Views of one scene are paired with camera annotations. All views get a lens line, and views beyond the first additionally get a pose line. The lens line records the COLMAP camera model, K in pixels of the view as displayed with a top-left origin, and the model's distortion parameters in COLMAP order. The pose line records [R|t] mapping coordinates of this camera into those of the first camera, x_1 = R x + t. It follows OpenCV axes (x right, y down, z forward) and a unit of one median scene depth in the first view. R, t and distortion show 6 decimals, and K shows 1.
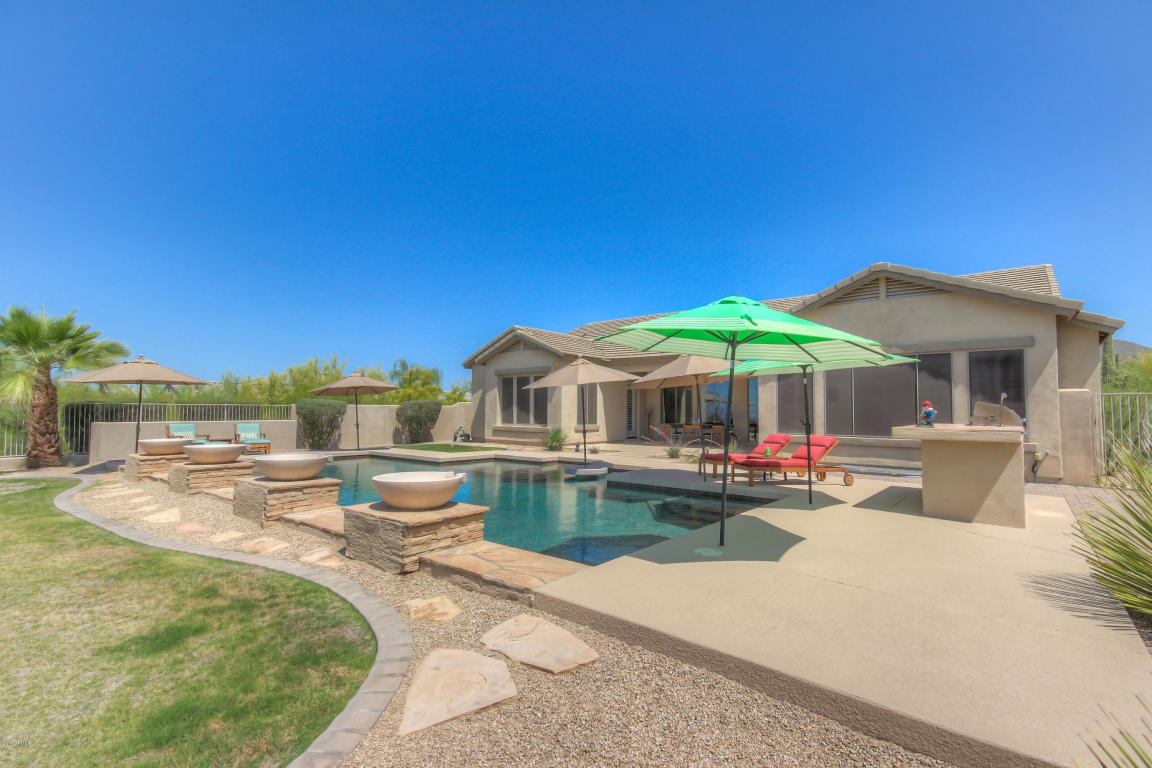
lens RADIAL K [[523.6, 0, 578.9], [0, 523.6, 385.8], [0, 0, 1]] dist [0.016870, -0.002026]
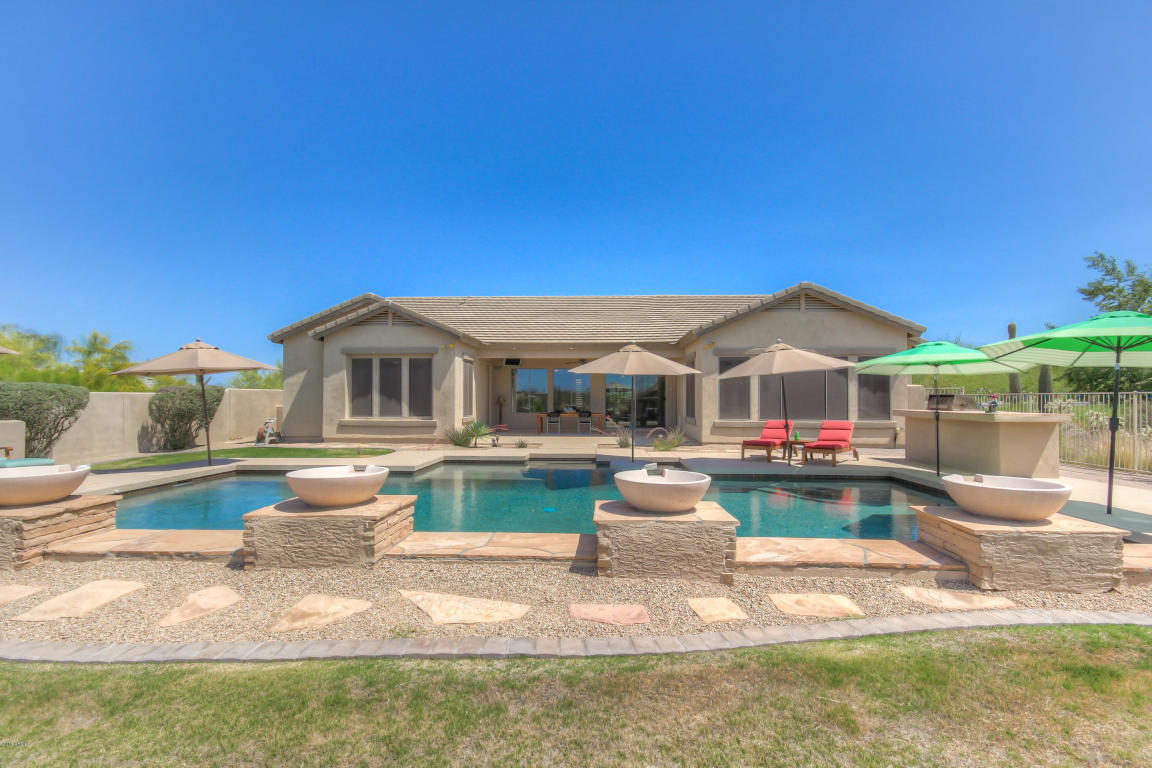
lens RADIAL K [[523.6, 0, 576.6], [0, 523.6, 381.6], [0, 0, 1]] dist [0.016870, -0.002026]
pose [[0.808585, 0.013428, 0.588226, -0.347690], [-0.024849, 0.999627, 0.011338, 0.002465], [-0.587854, -0.023784, 0.808617, 0.174214]]
